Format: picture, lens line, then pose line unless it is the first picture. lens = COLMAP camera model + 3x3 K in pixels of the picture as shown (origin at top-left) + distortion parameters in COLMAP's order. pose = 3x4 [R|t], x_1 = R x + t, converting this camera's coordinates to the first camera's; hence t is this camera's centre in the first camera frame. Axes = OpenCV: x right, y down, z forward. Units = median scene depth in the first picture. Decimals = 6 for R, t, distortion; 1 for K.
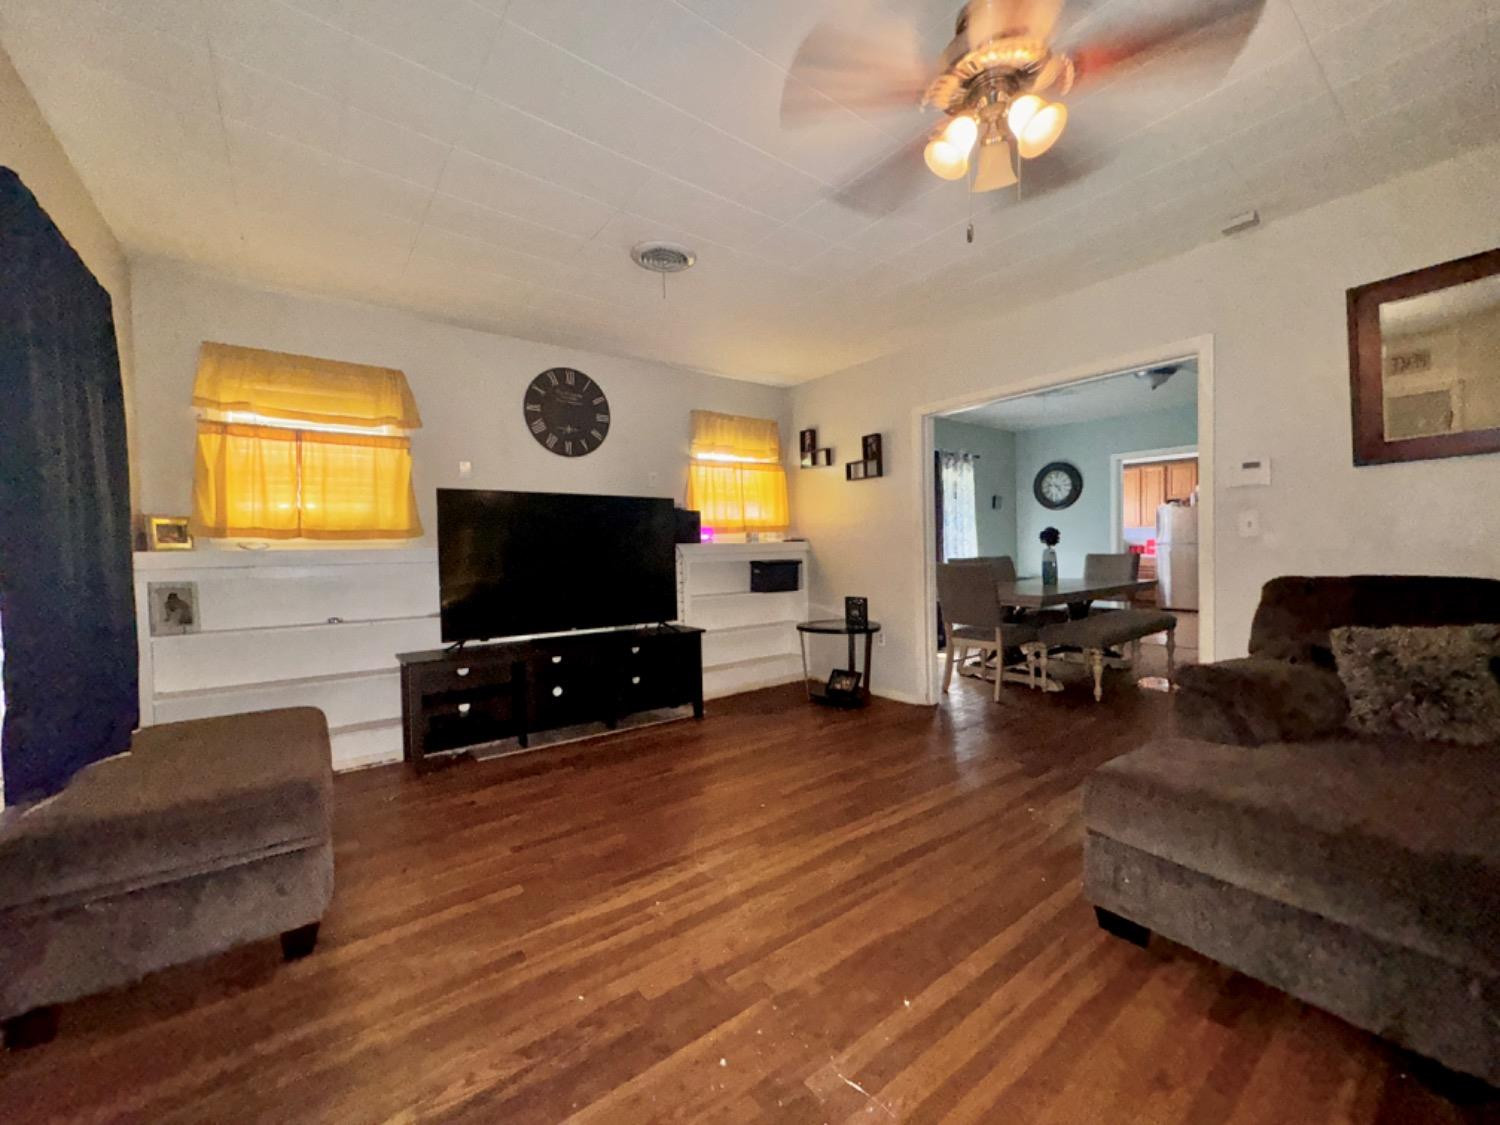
lens RADIAL K [[600.1, 0, 751.9], [0, 600.1, 560.7], [0, 0, 1]] dist [-0.001896, -0.000147]
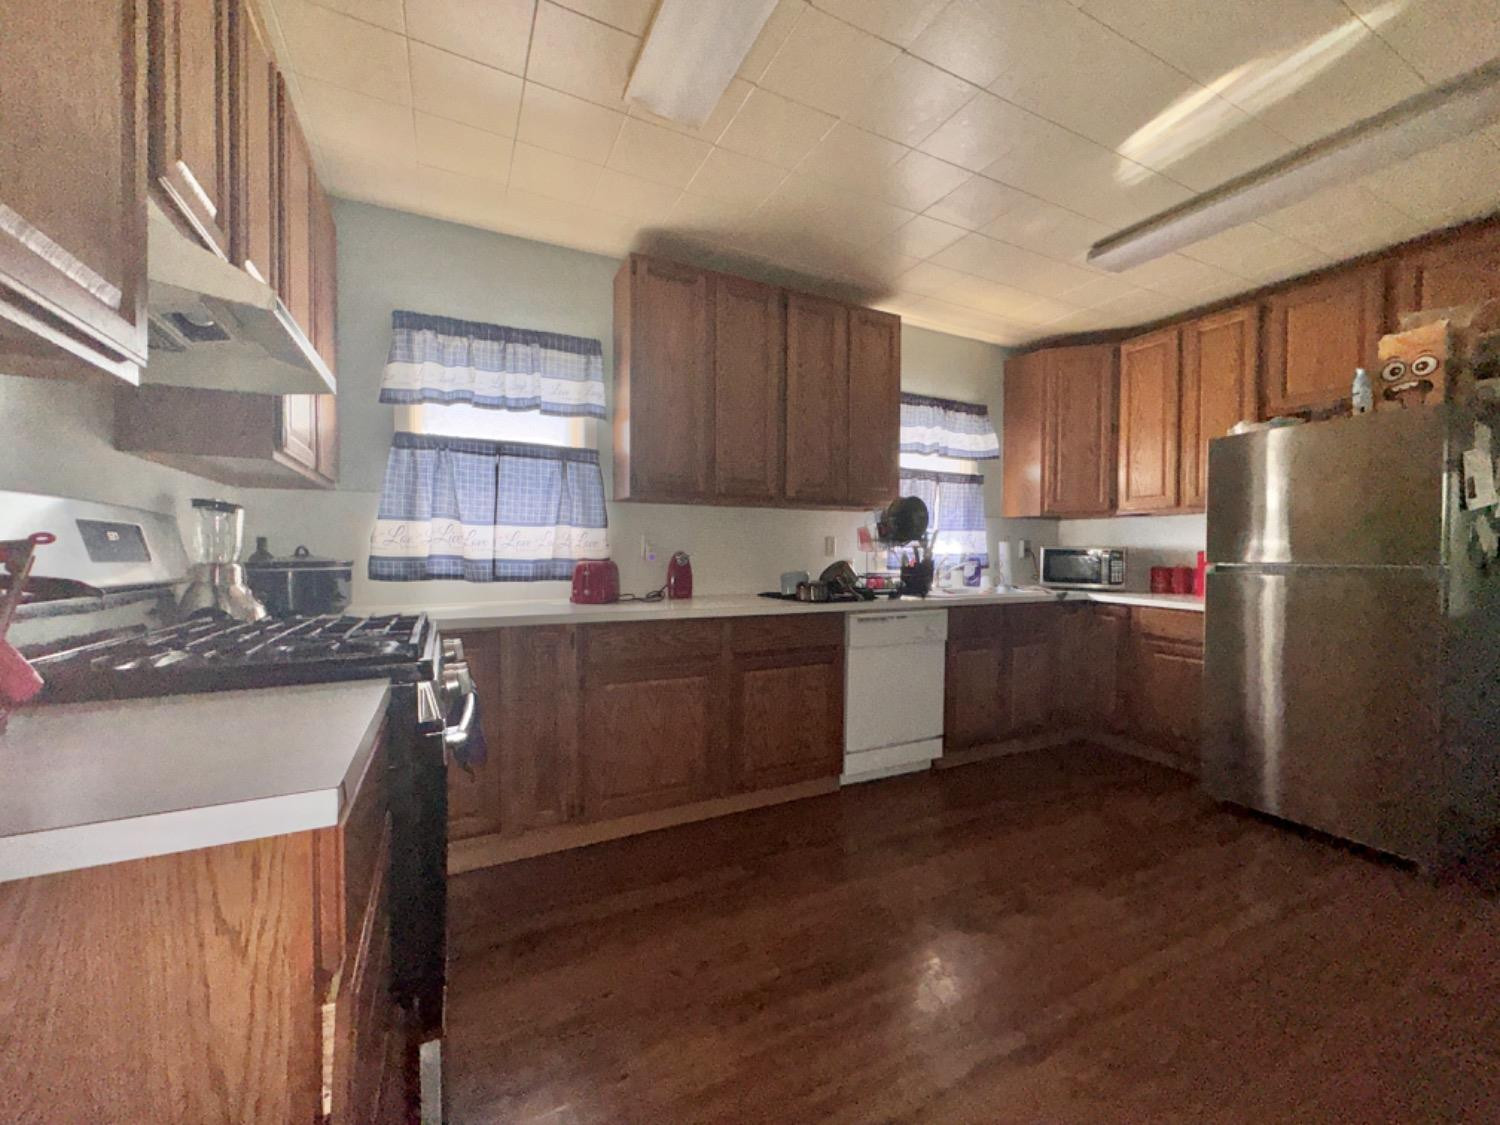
lens RADIAL K [[600.1, 0, 751.9], [0, 600.1, 560.7], [0, 0, 1]] dist [-0.001896, -0.000147]
pose [[0.984513, 0.020277, -0.174137, 1.026091], [-0.022421, 0.999695, -0.010348, -0.043890], [0.173874, 0.014092, 0.984667, 1.379418]]
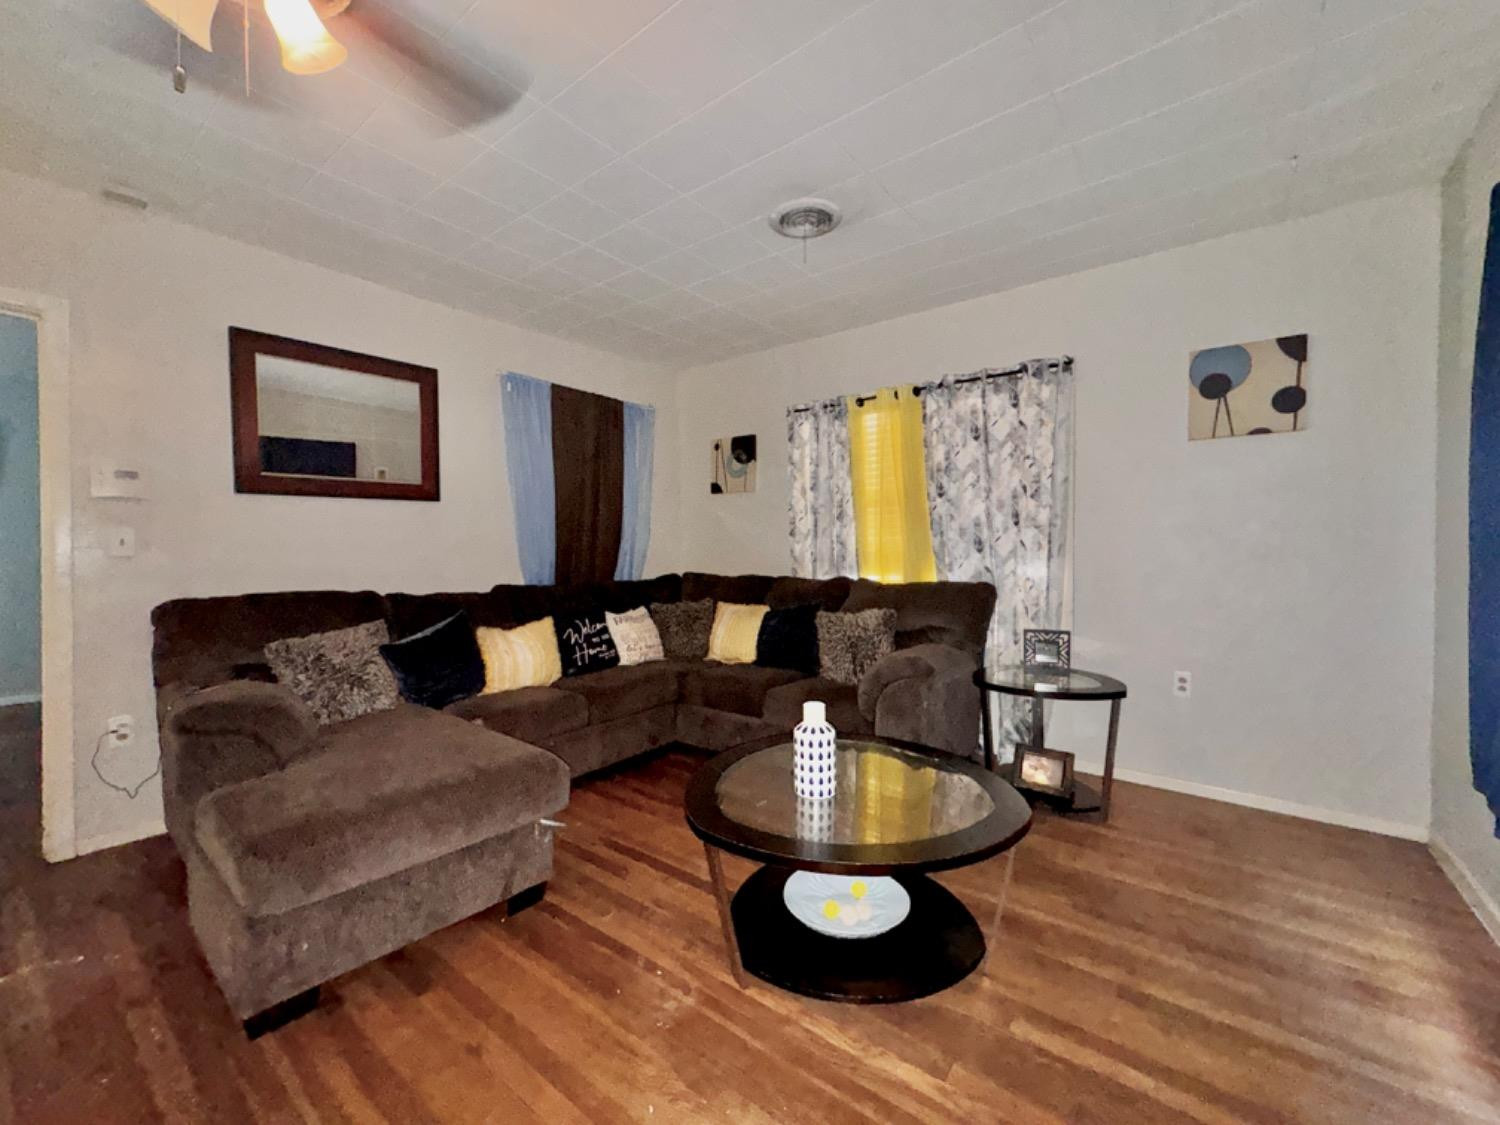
lens RADIAL K [[600.1, 0, 751.9], [0, 600.1, 560.7], [0, 0, 1]] dist [-0.001896, -0.000147]
pose [[-0.255882, 0.010135, 0.966655, -0.134026], [0.026147, 0.999652, -0.003560, -0.004131], [-0.966354, 0.024365, -0.256058, 0.193084]]
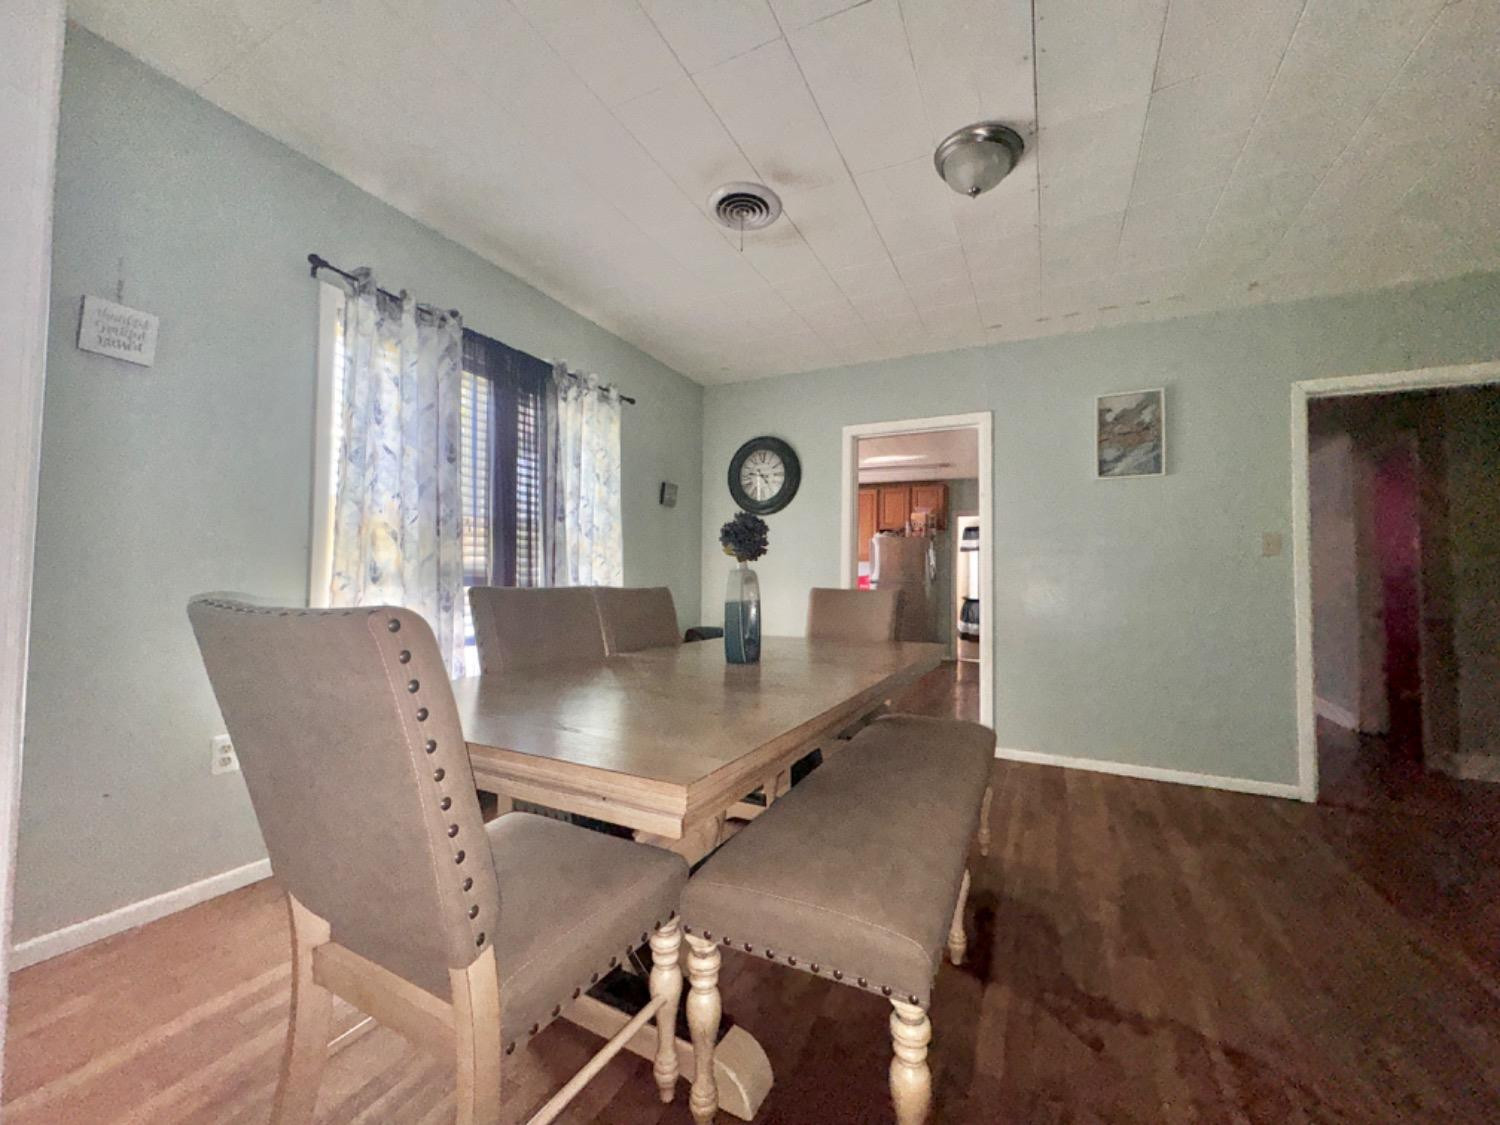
lens RADIAL K [[600.1, 0, 751.9], [0, 600.1, 560.7], [0, 0, 1]] dist [-0.001896, -0.000147]
pose [[0.897258, 0.047769, 0.438916, 0.351939], [-0.021531, 0.997681, -0.064568, -0.000487], [-0.440982, 0.048484, 0.896205, 0.692593]]
